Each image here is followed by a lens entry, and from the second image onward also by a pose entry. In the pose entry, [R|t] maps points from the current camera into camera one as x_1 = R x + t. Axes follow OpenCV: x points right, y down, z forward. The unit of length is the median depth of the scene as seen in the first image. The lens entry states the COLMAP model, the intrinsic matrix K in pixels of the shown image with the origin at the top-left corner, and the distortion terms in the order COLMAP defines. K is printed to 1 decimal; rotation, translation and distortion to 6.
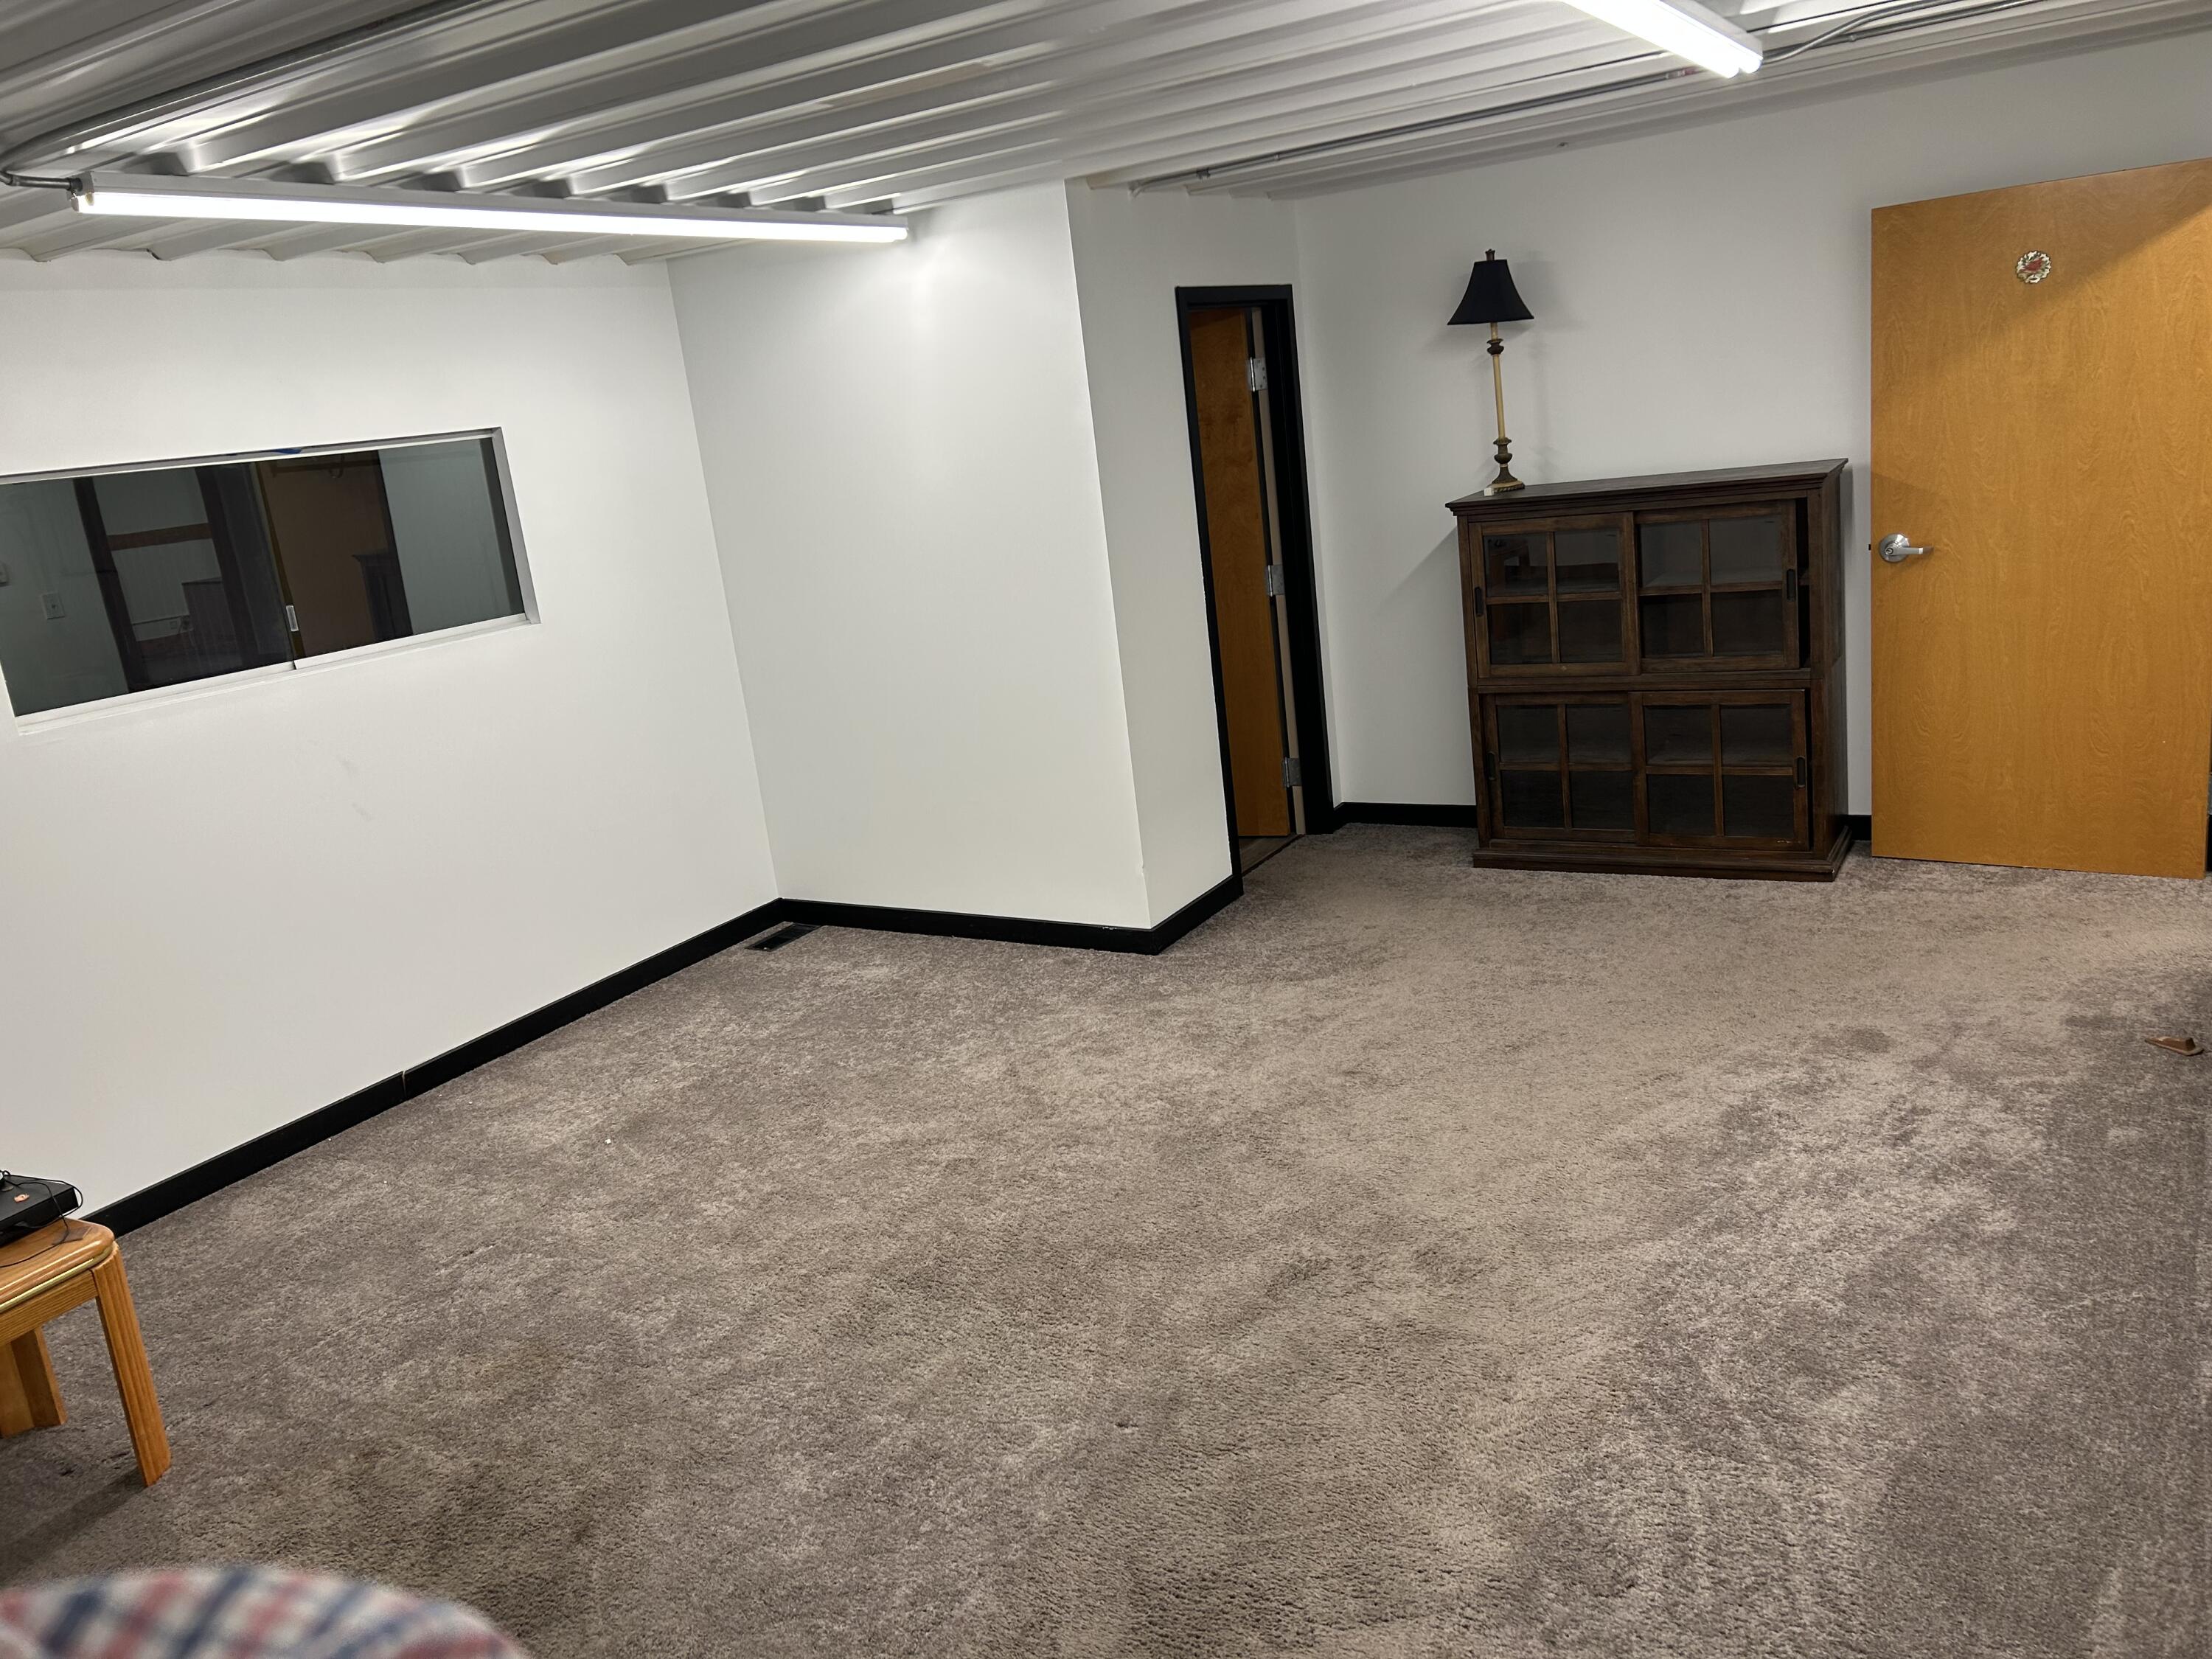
lens RADIAL K [[1647.6, 0, 1107.8], [0, 1647.6, 788.3], [0, 0, 1]] dist [0.064034, -0.066419]
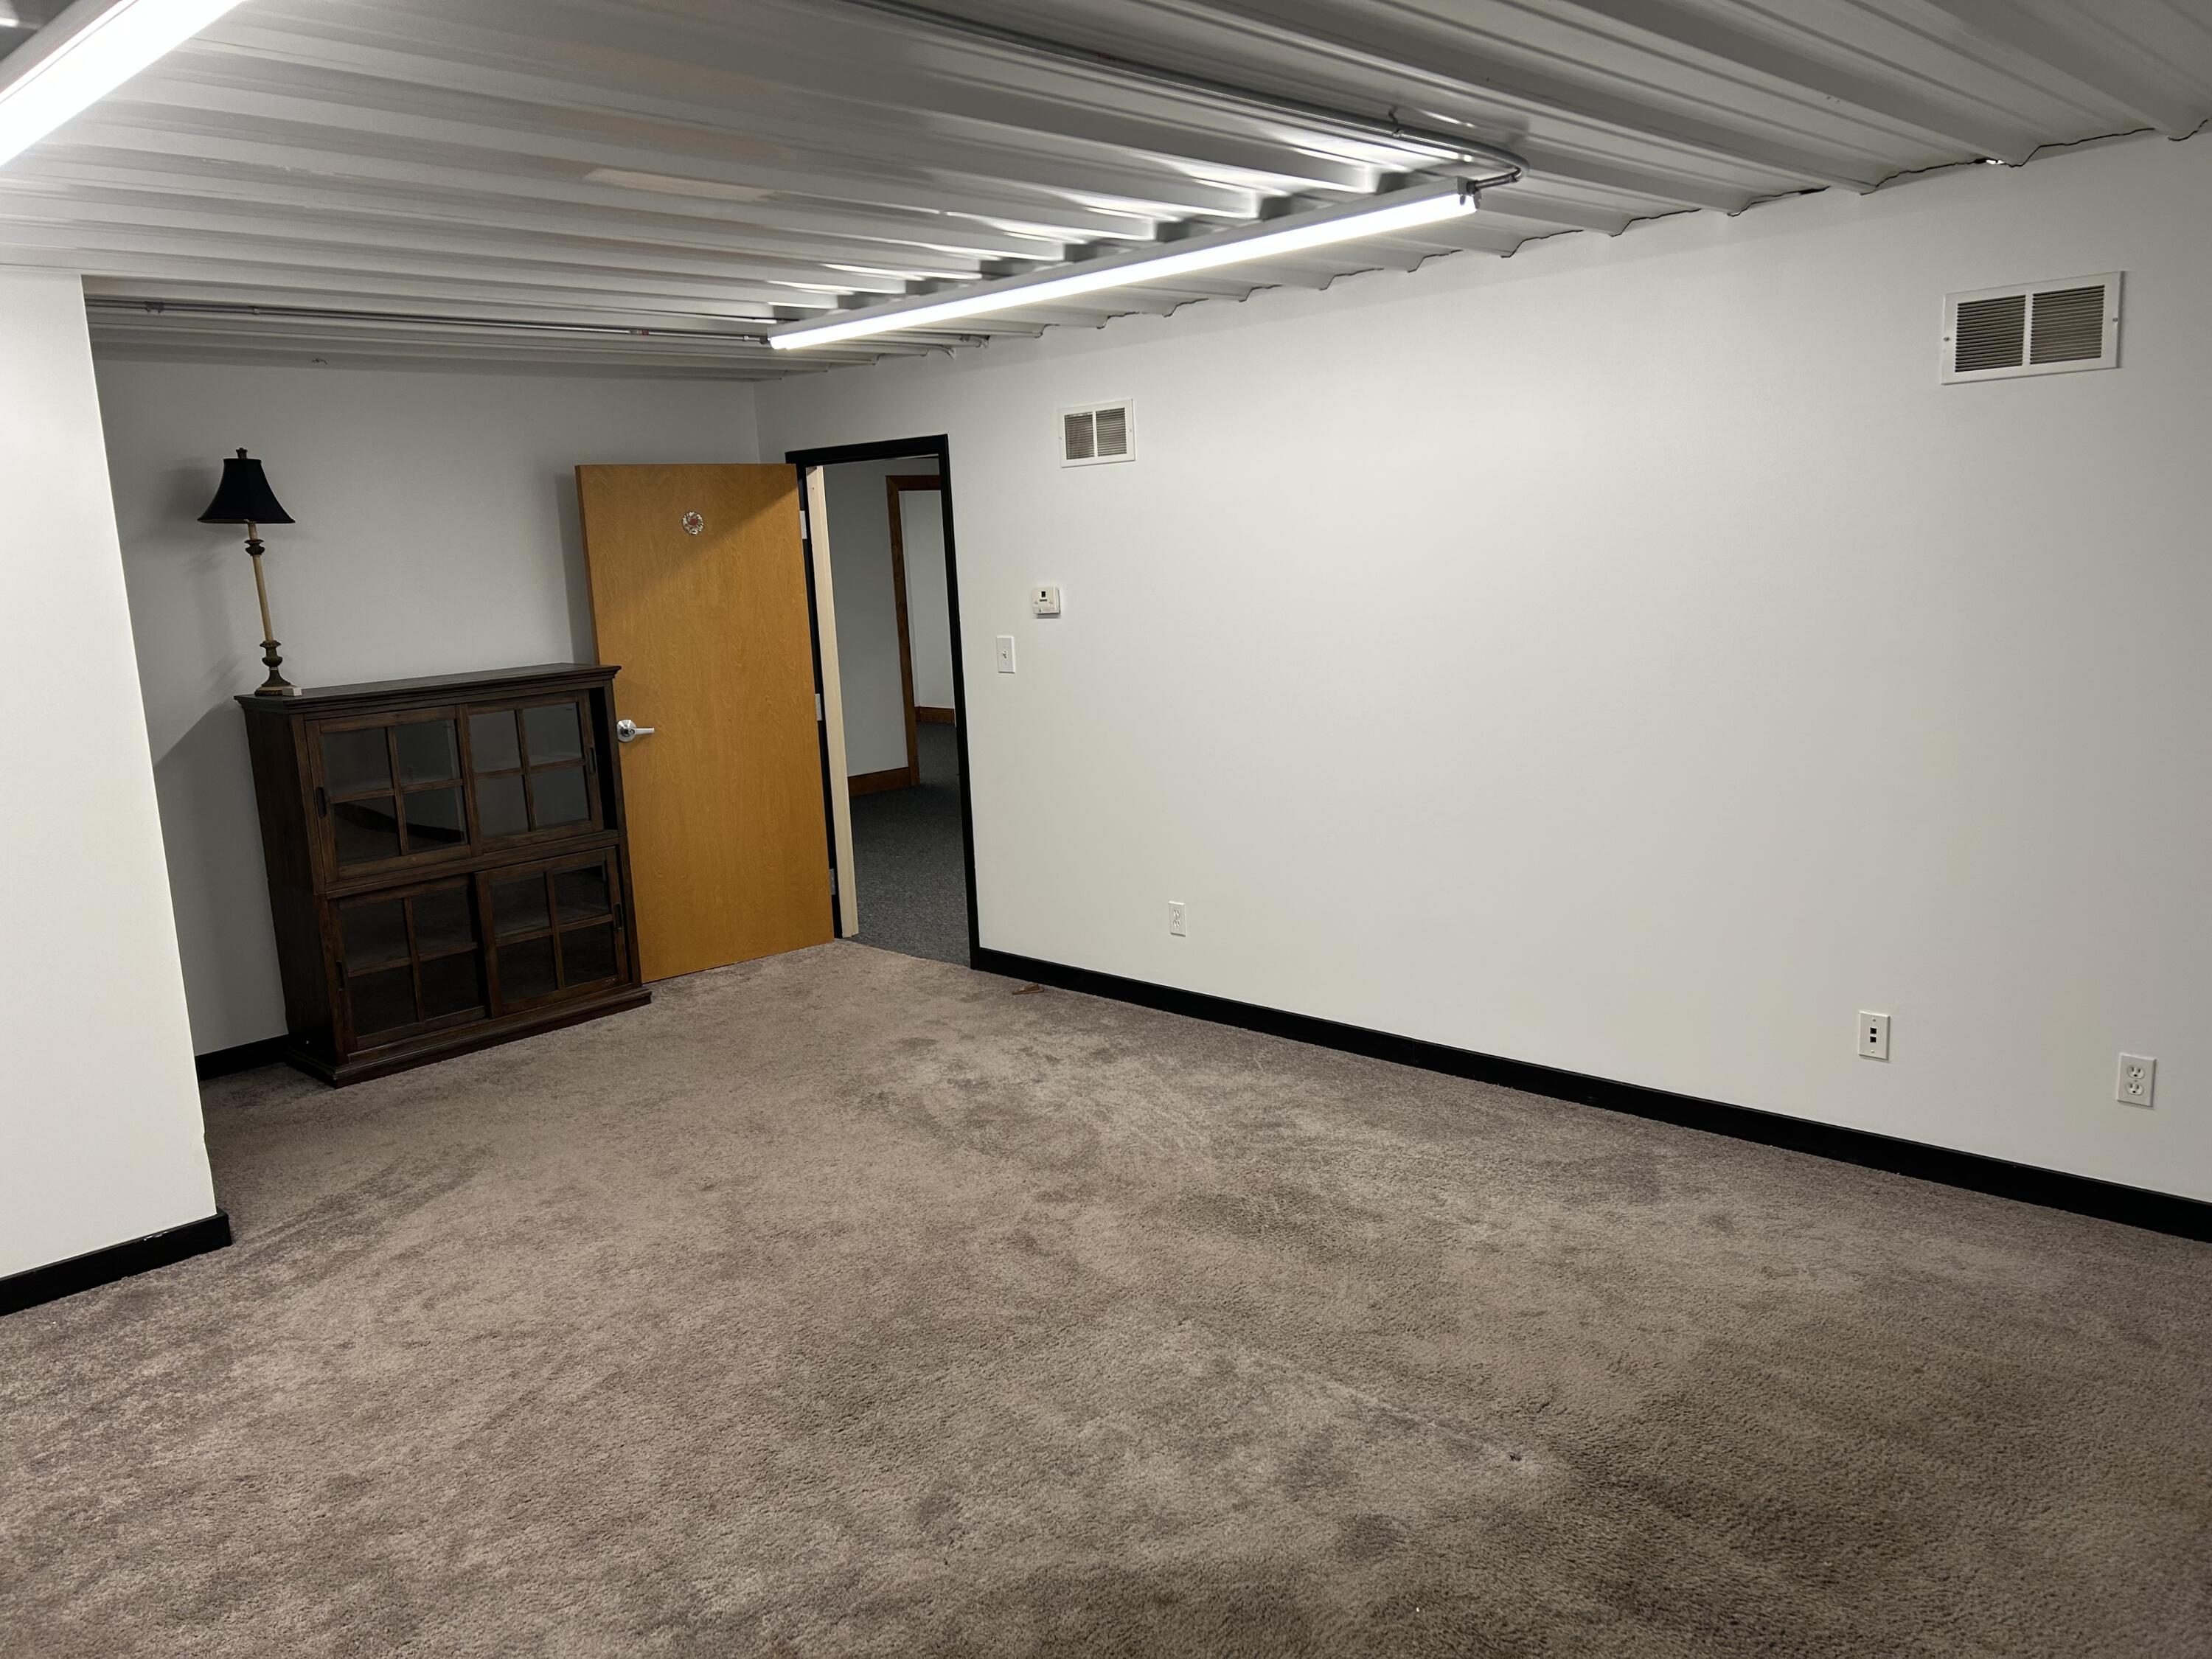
lens RADIAL K [[1652.2, 0, 1096.5], [0, 1652.2, 812.5], [0, 0, 1]] dist [0.061629, -0.069768]
pose [[0.234978, -0.057828, 0.970279, -0.703535], [0.245511, 0.969392, -0.001682, 0.004411], [-0.940484, 0.238610, 0.241984, 0.406124]]
